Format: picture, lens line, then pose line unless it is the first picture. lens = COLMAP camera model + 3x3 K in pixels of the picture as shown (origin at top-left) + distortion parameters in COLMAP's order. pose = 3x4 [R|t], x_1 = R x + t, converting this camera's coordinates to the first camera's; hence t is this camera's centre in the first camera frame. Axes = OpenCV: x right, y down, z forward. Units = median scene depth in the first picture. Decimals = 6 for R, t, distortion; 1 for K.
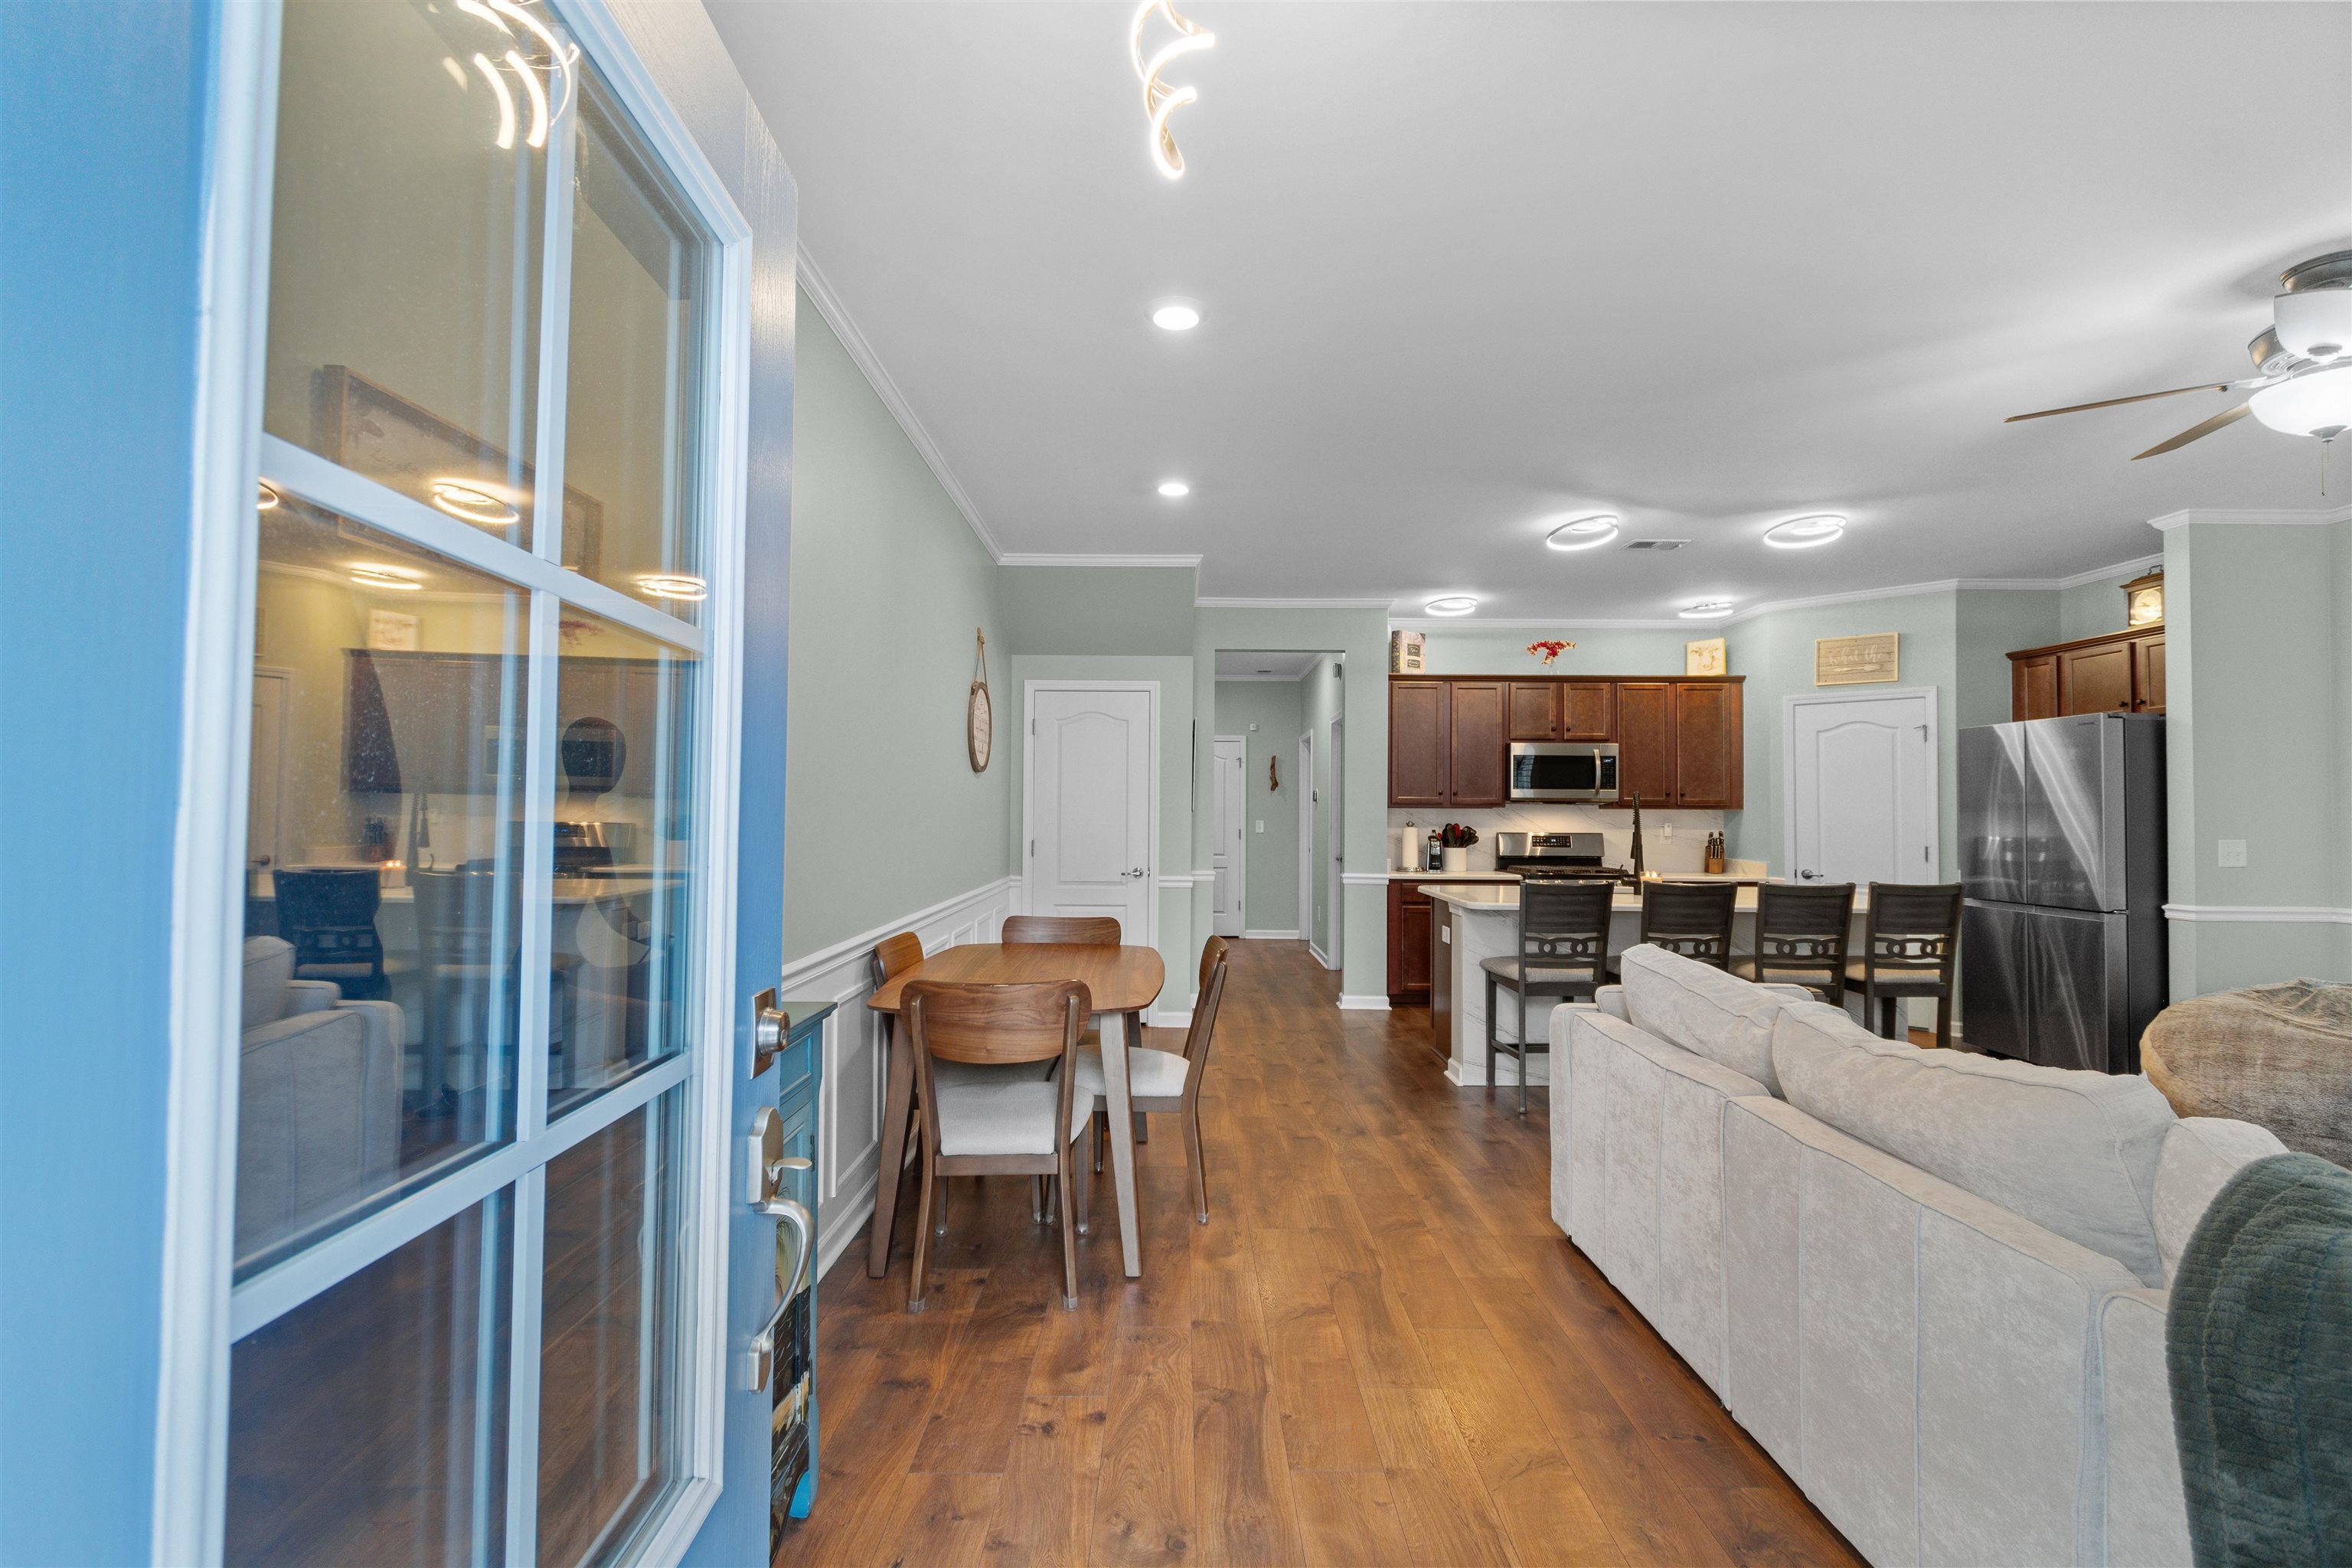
lens RADIAL K [[1032.3, 0, 1177.5], [0, 1032.3, 781.7], [0, 0, 1]] dist [0.005062, -0.001540]
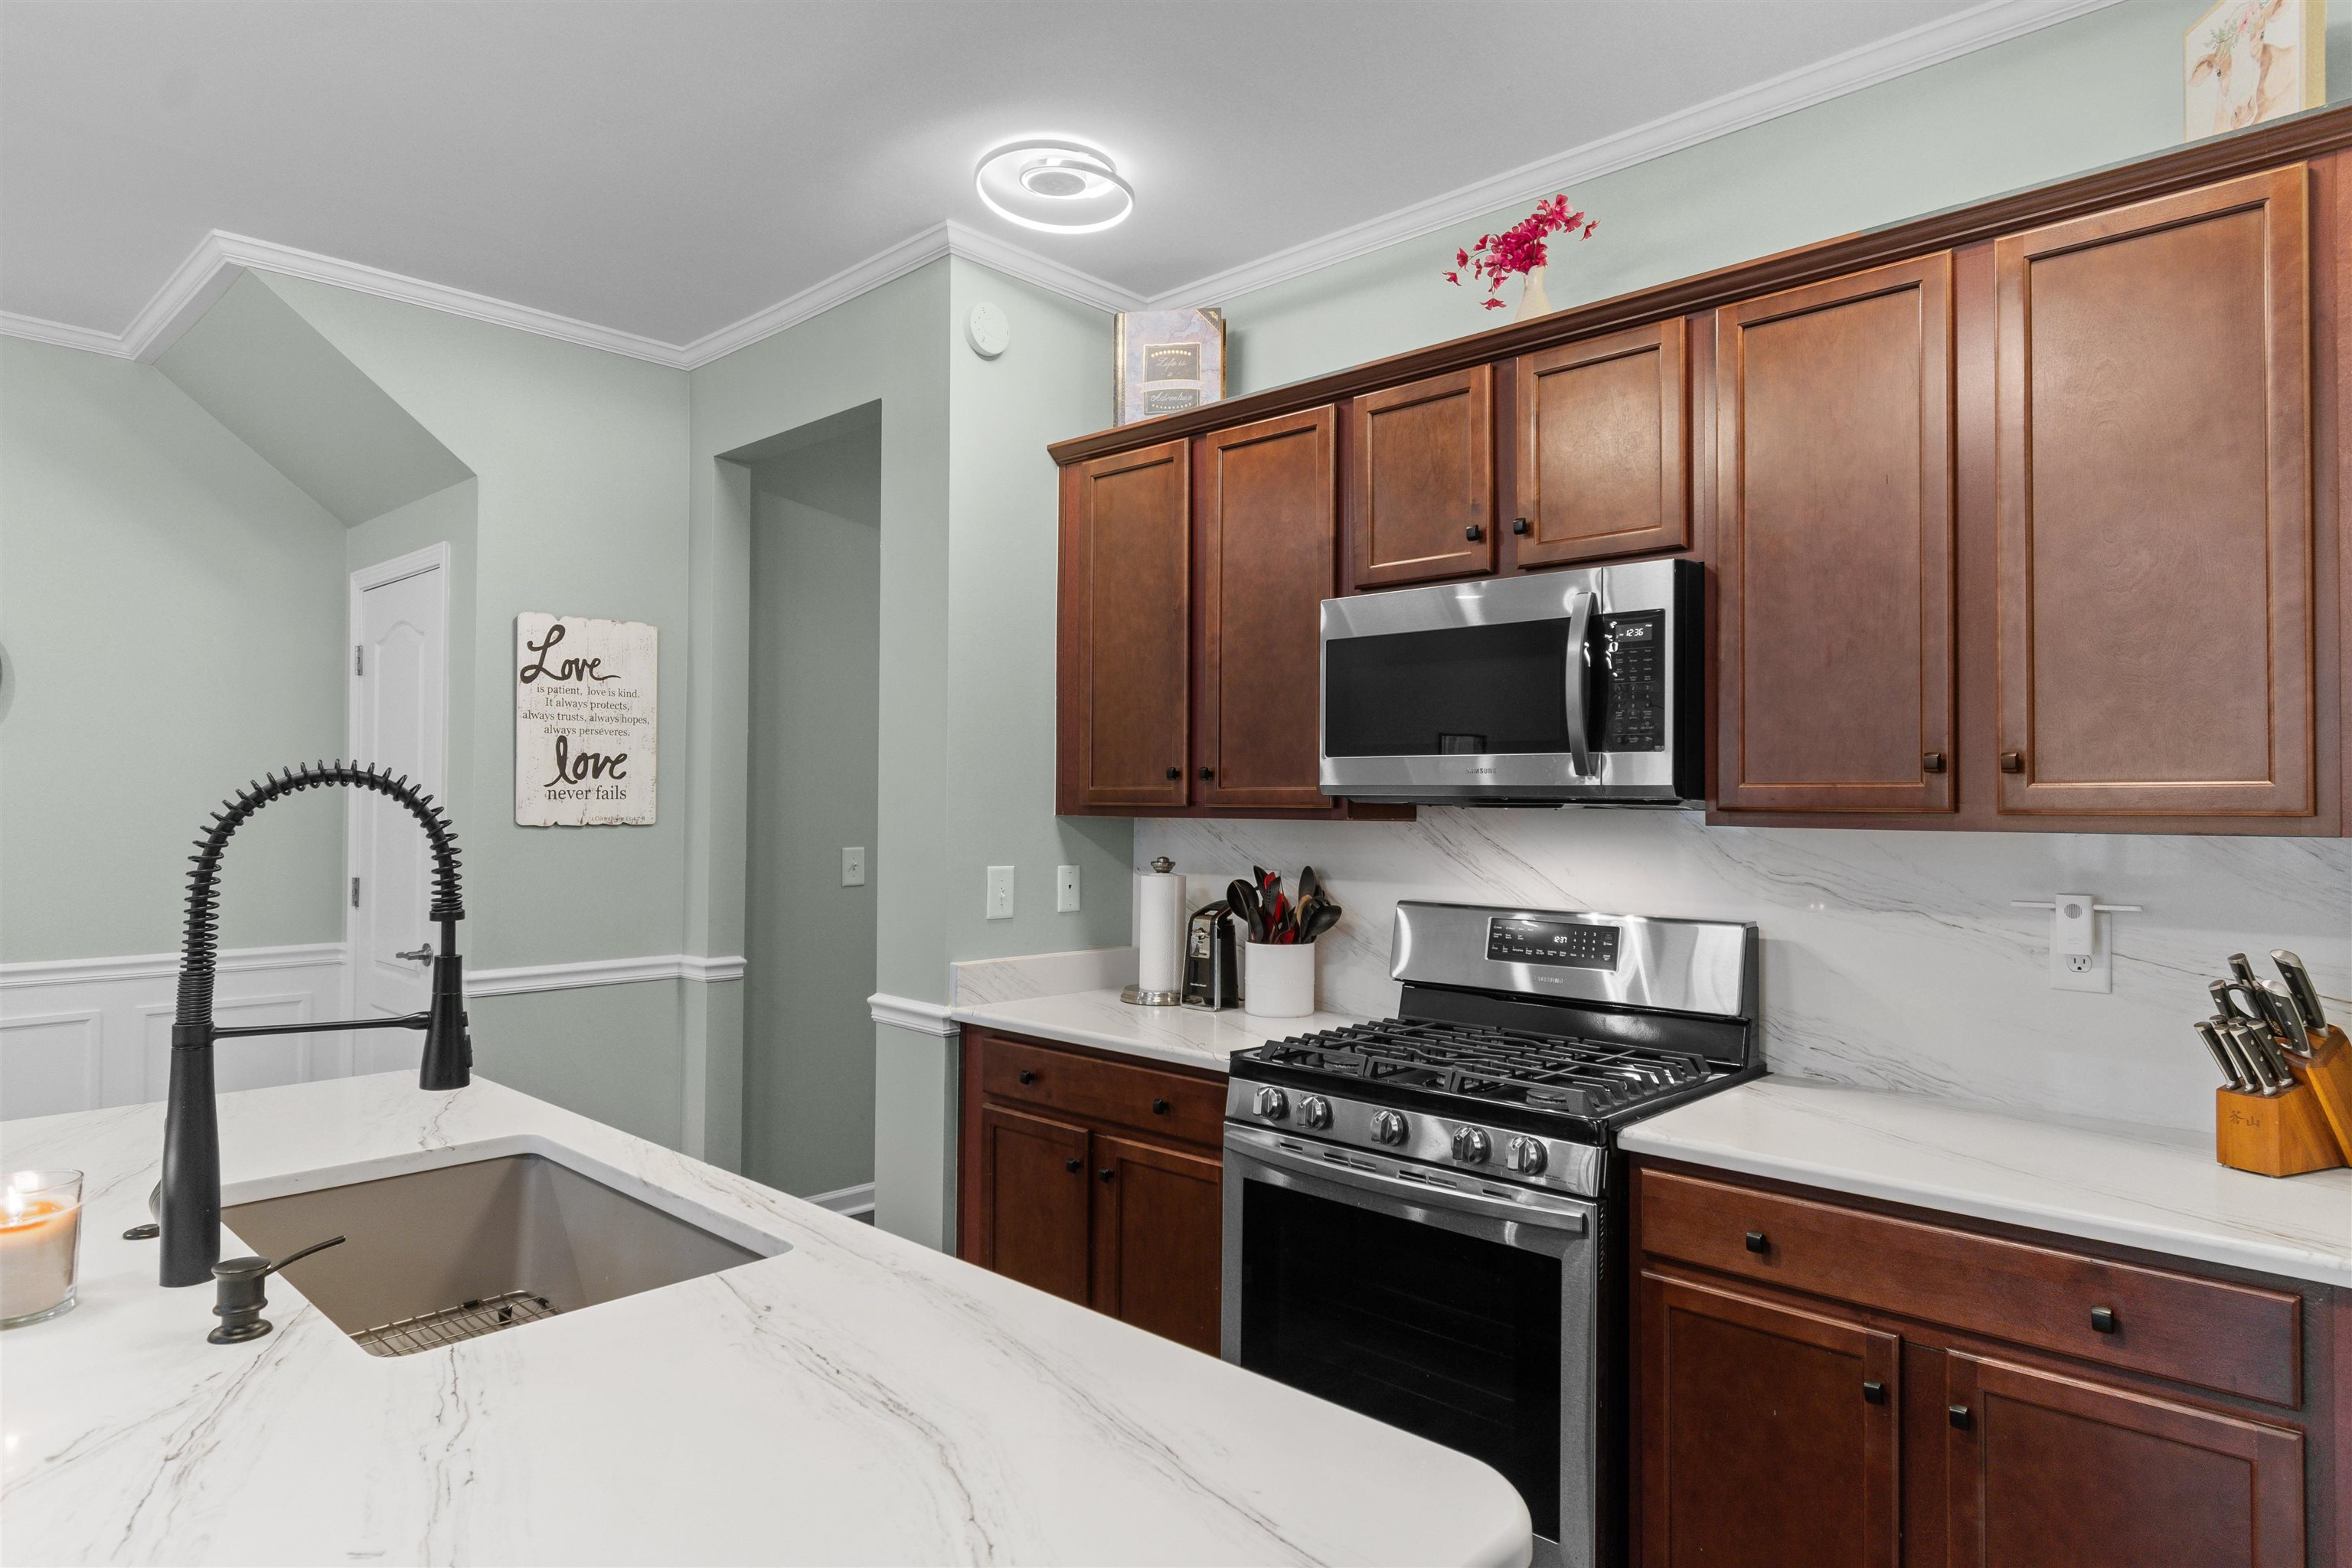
lens RADIAL K [[1366.5, 0, 1187.1], [0, 1366.5, 776.6], [0, 0, 1]] dist [0.002345, -0.001824]
pose [[0.724093, -0.013763, -0.689565, 0.565811], [0.018865, 0.999822, -0.000146, 0.012160], [0.689444, -0.012903, 0.724224, 0.694608]]
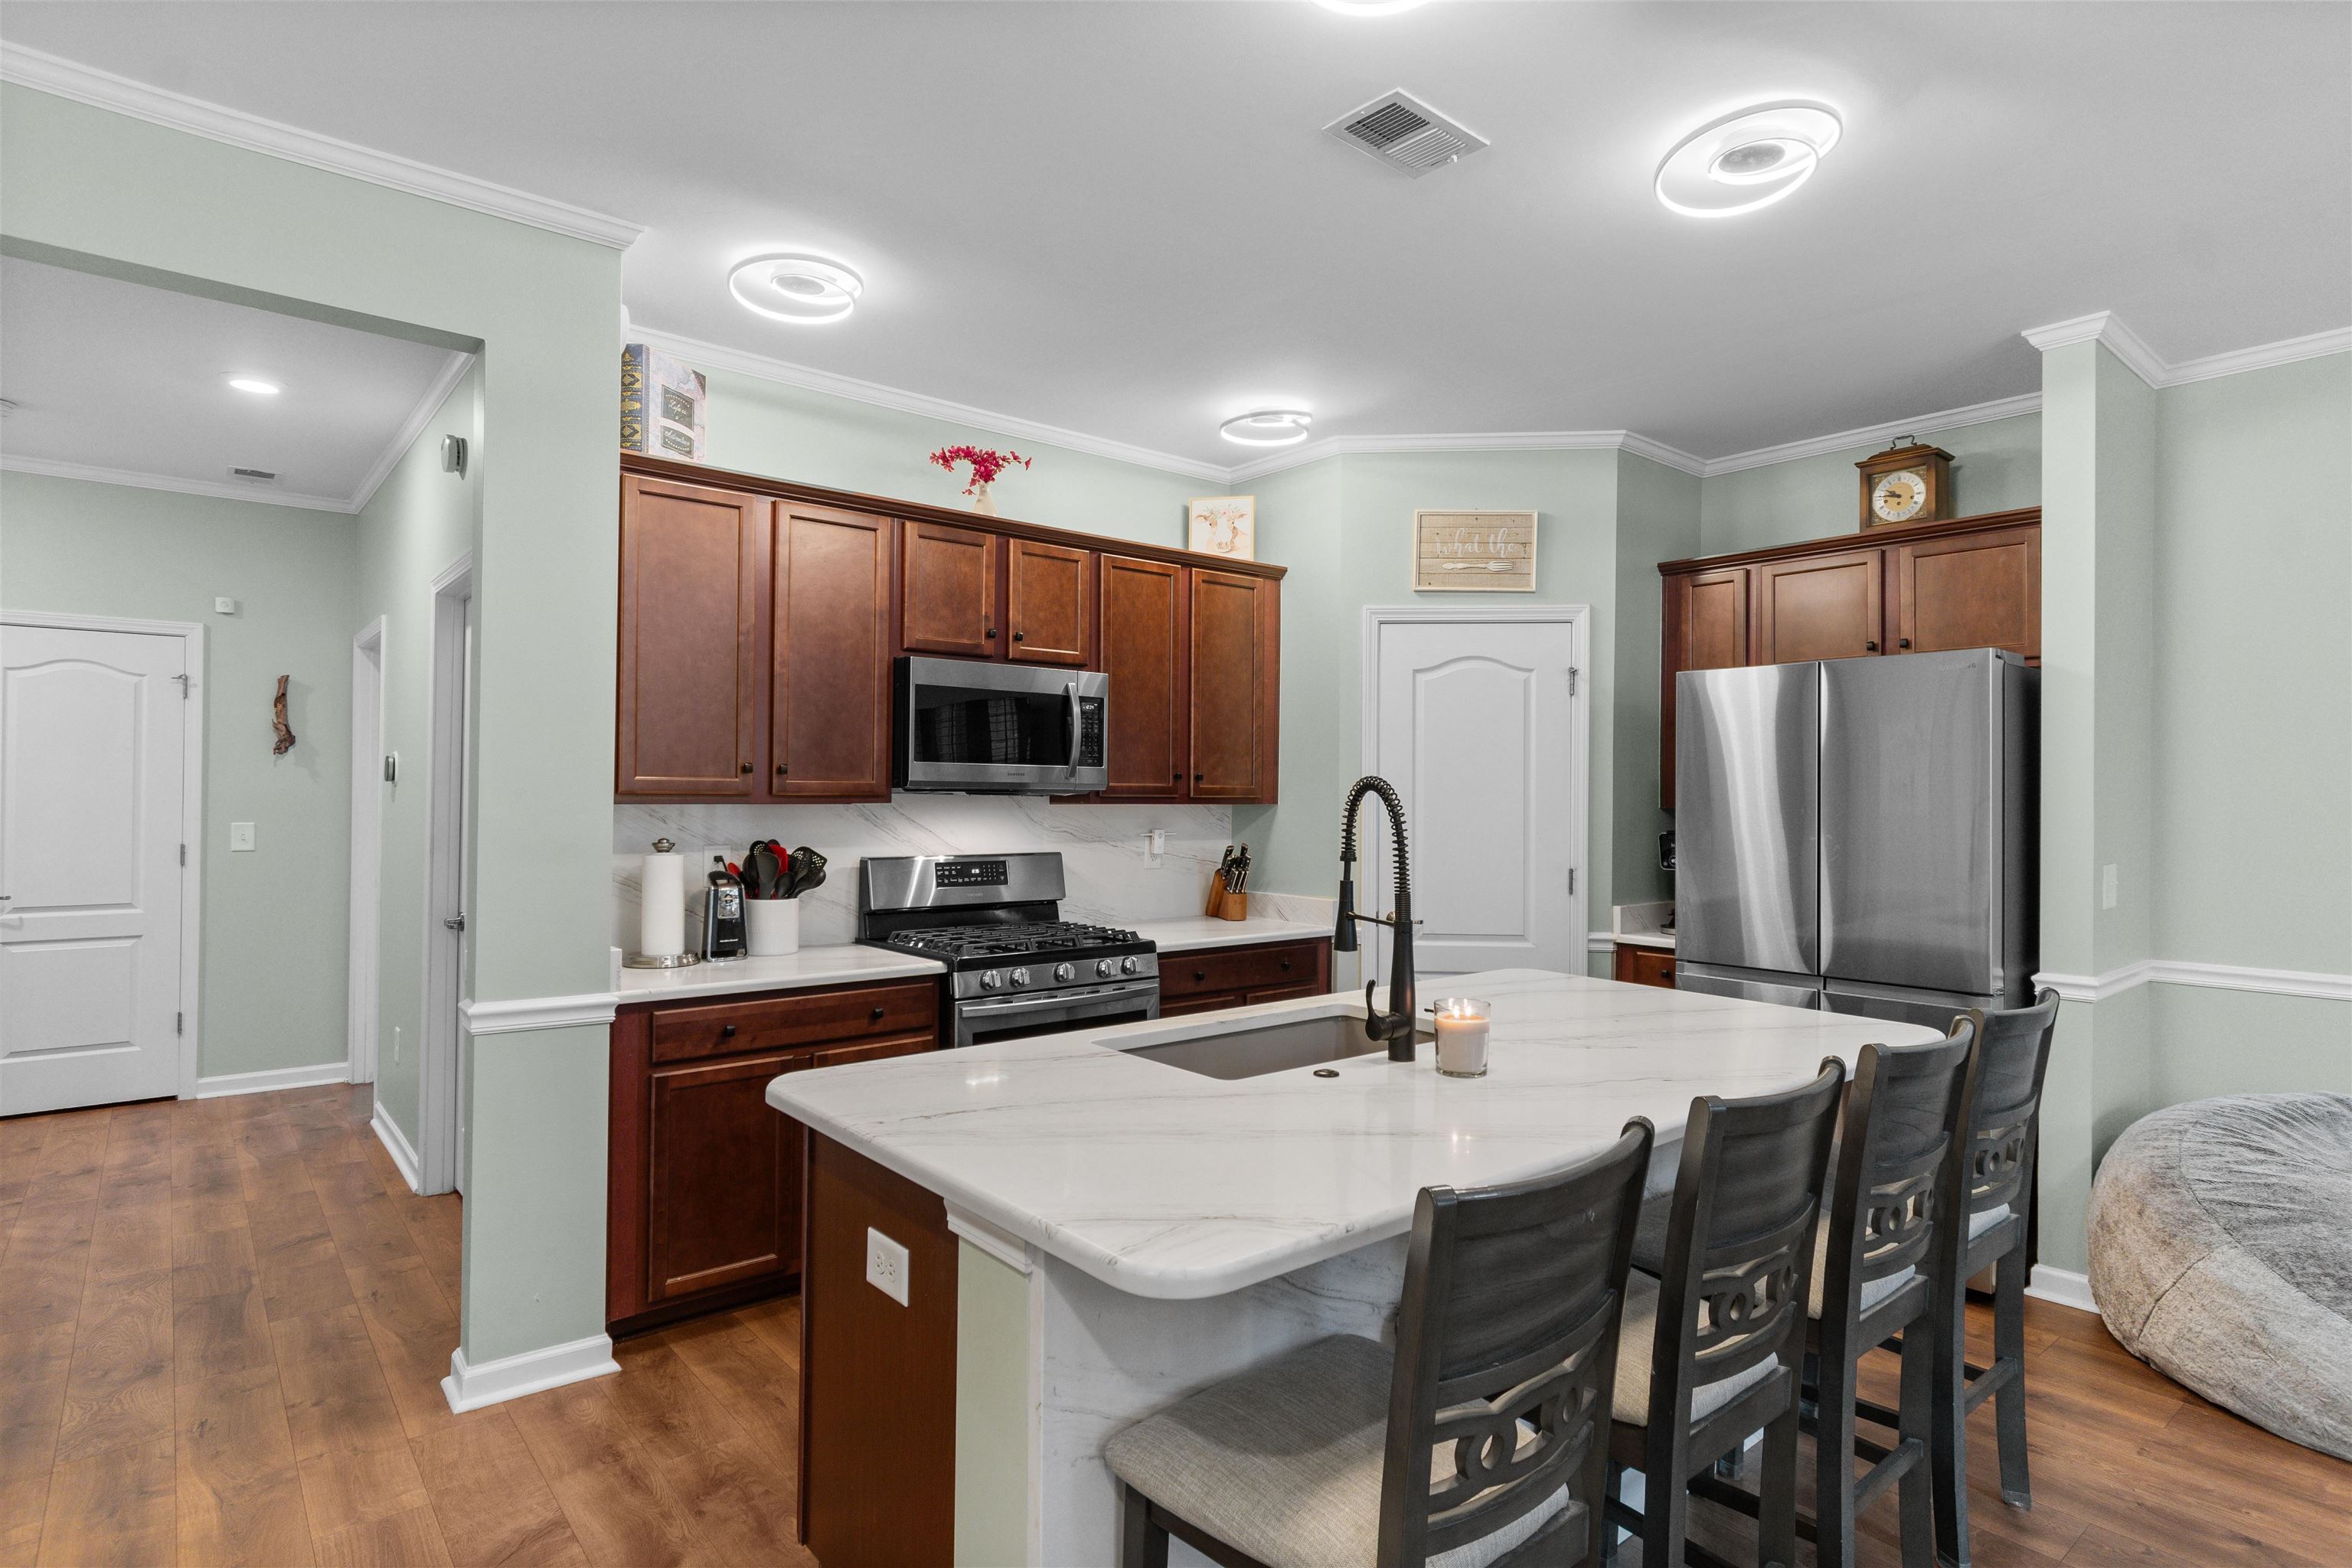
lens RADIAL K [[1215.6, 0, 1174.9], [0, 1215.6, 780.8], [0, 0, 1]] dist [0.002427, 0.002299]
pose [[0.768476, 0.008046, 0.639828, 0.079934], [-0.023082, 0.999619, 0.015153, 0.005036], [-0.639462, -0.026414, 0.768369, 0.533241]]
